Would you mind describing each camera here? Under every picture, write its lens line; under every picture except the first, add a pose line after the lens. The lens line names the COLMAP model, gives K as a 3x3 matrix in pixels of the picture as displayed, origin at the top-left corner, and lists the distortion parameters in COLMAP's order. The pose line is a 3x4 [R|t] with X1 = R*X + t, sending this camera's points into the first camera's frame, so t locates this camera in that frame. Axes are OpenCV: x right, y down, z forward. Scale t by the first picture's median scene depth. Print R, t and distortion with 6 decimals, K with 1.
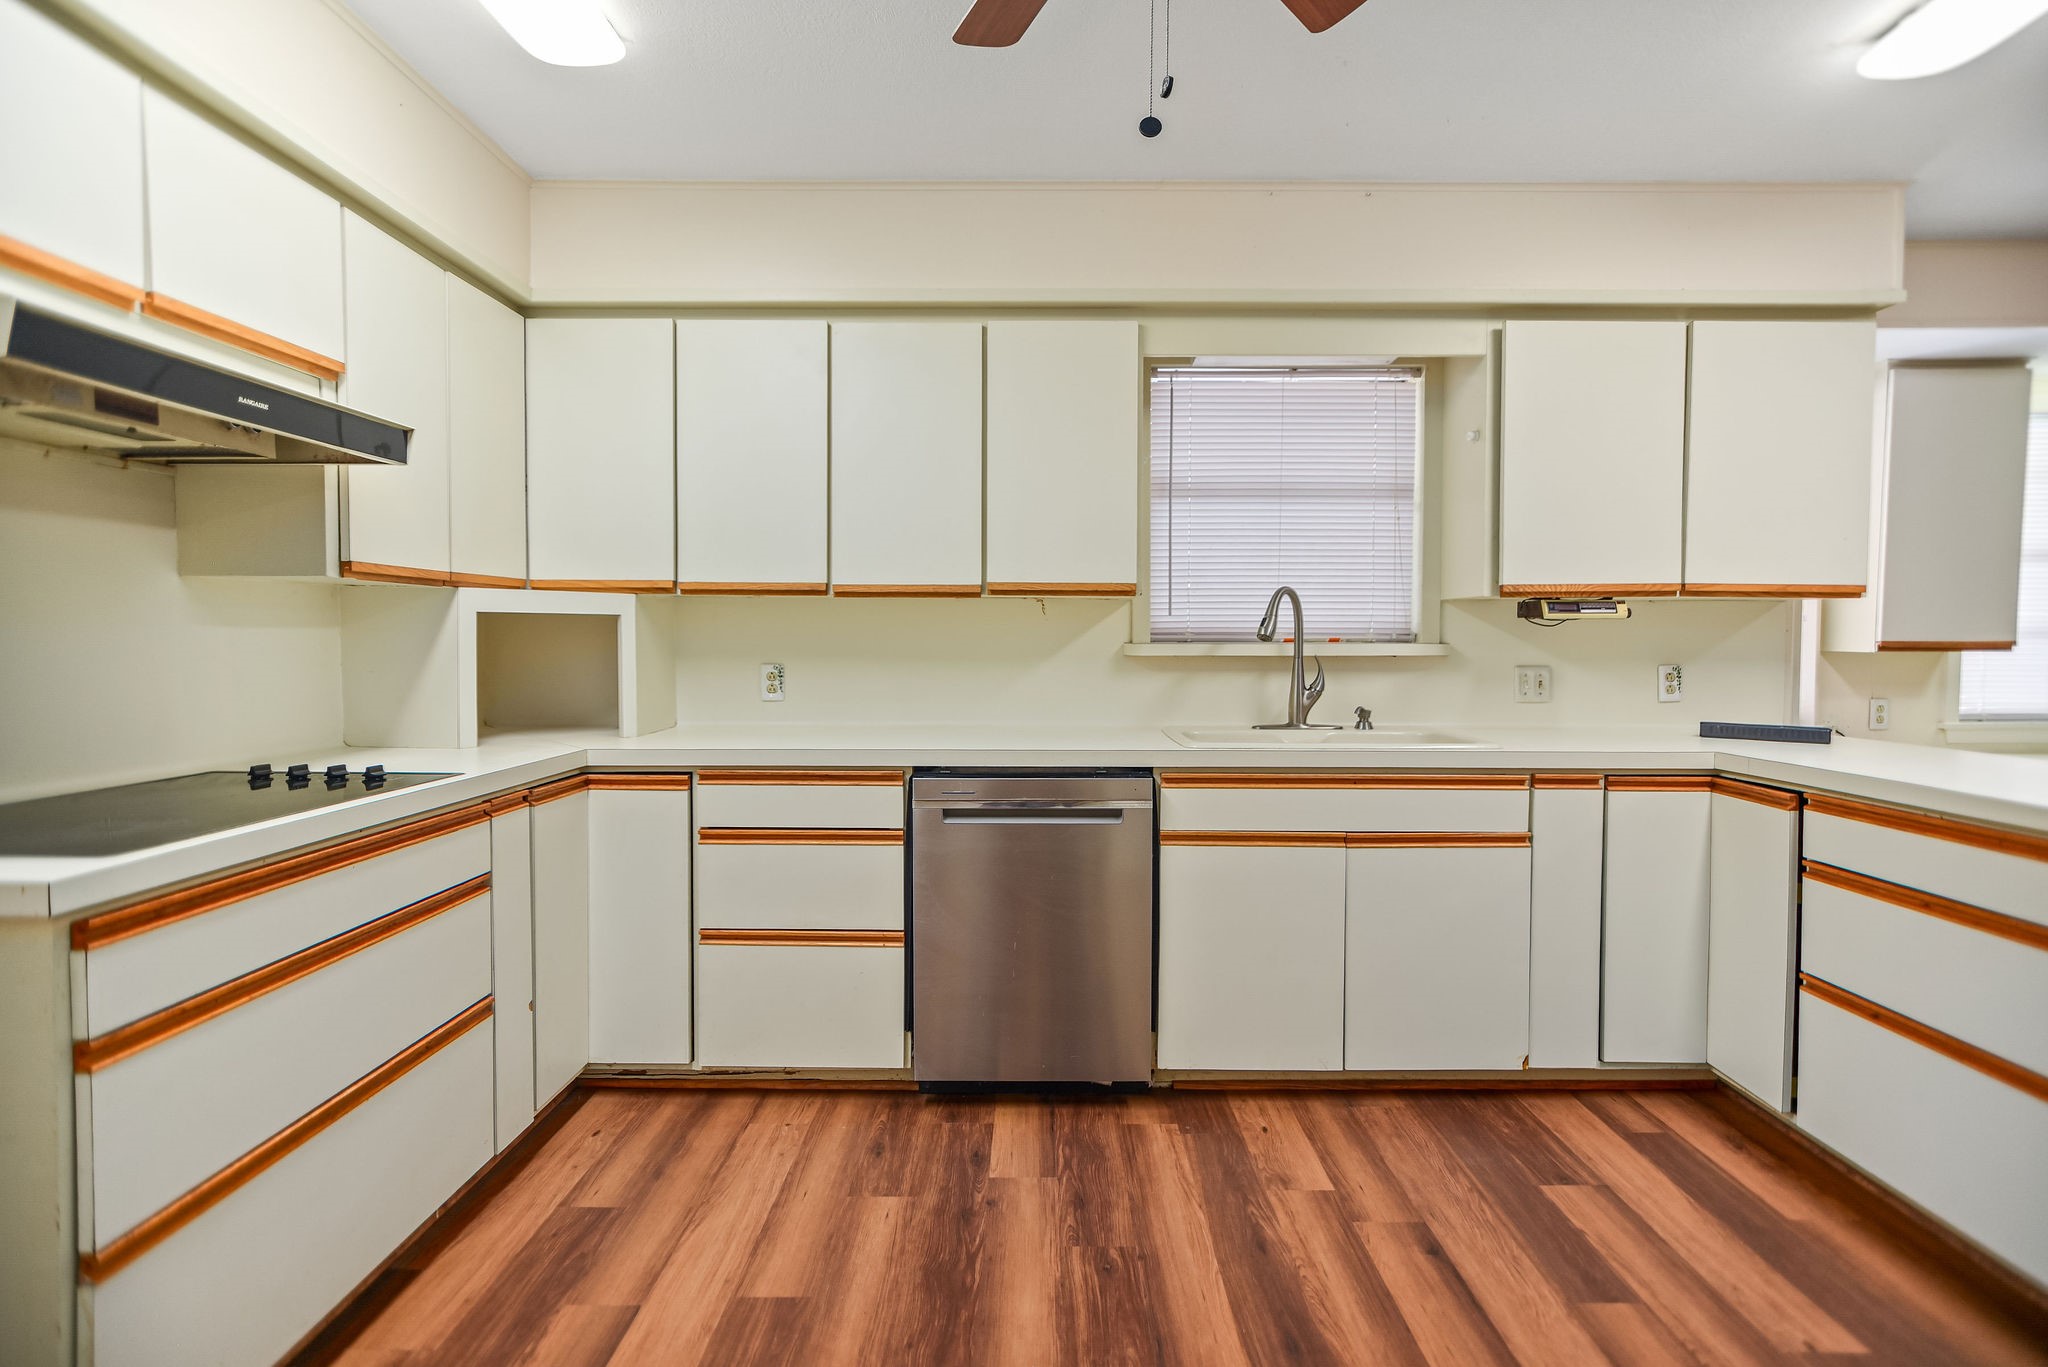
lens RADIAL K [[938.2, 0, 1029.3], [0, 938.2, 665.9], [0, 0, 1]] dist [-0.009351, 0.002232]
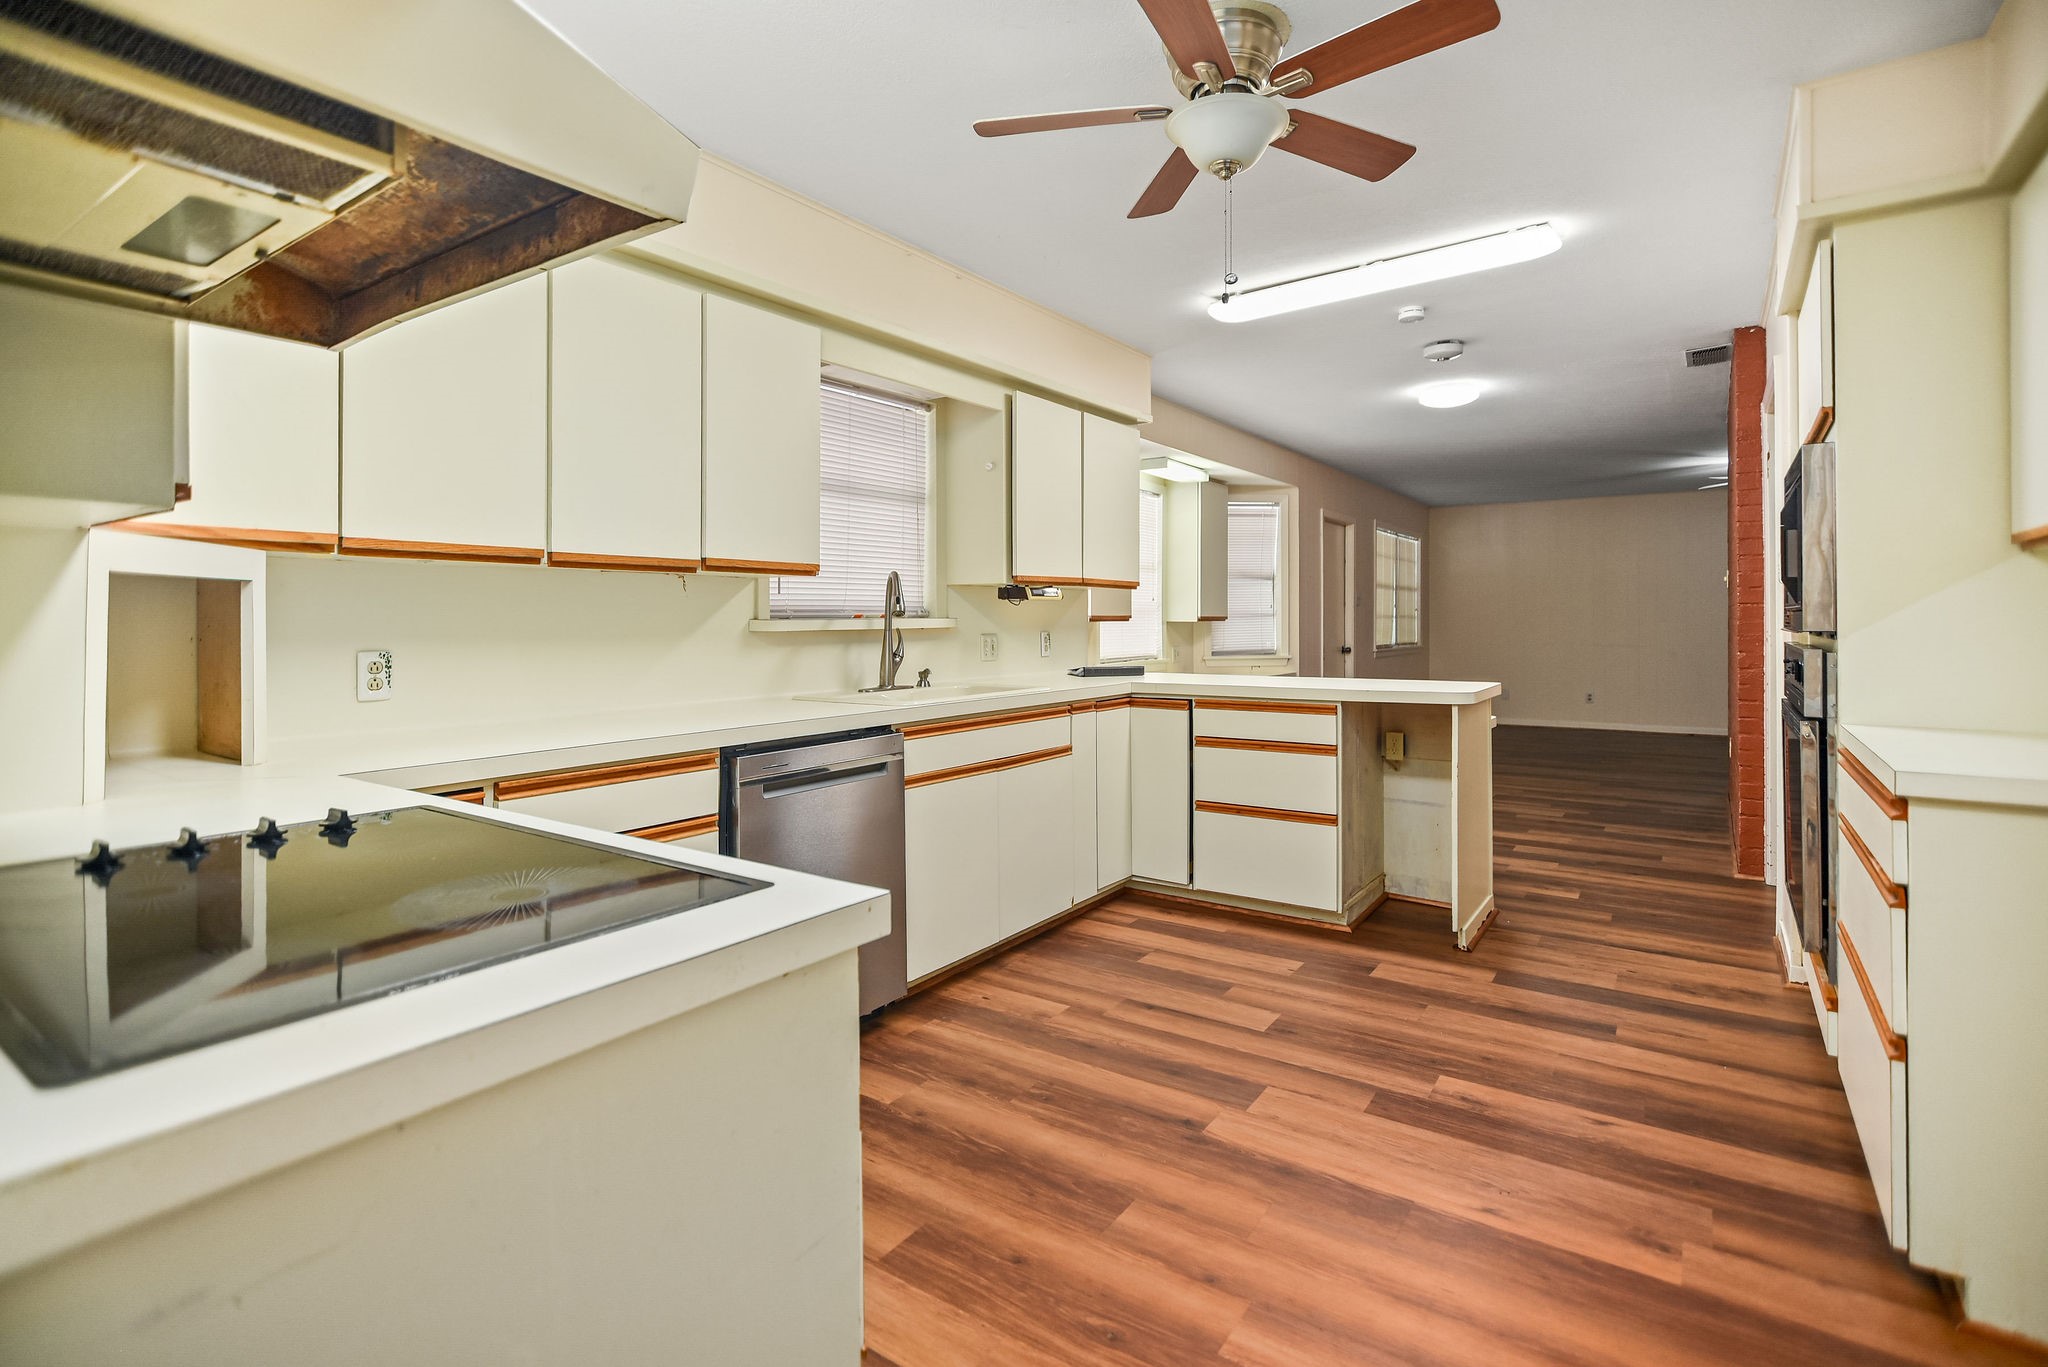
lens RADIAL K [[938.2, 0, 1064.2], [0, 938.2, 614.8], [0, 0, 1]] dist [-0.009351, 0.002232]
pose [[0.569858, -0.002954, 0.821738, -0.692041], [0.030780, 0.999369, -0.017752, -0.000722], [-0.821166, 0.035409, 0.569589, 0.155925]]
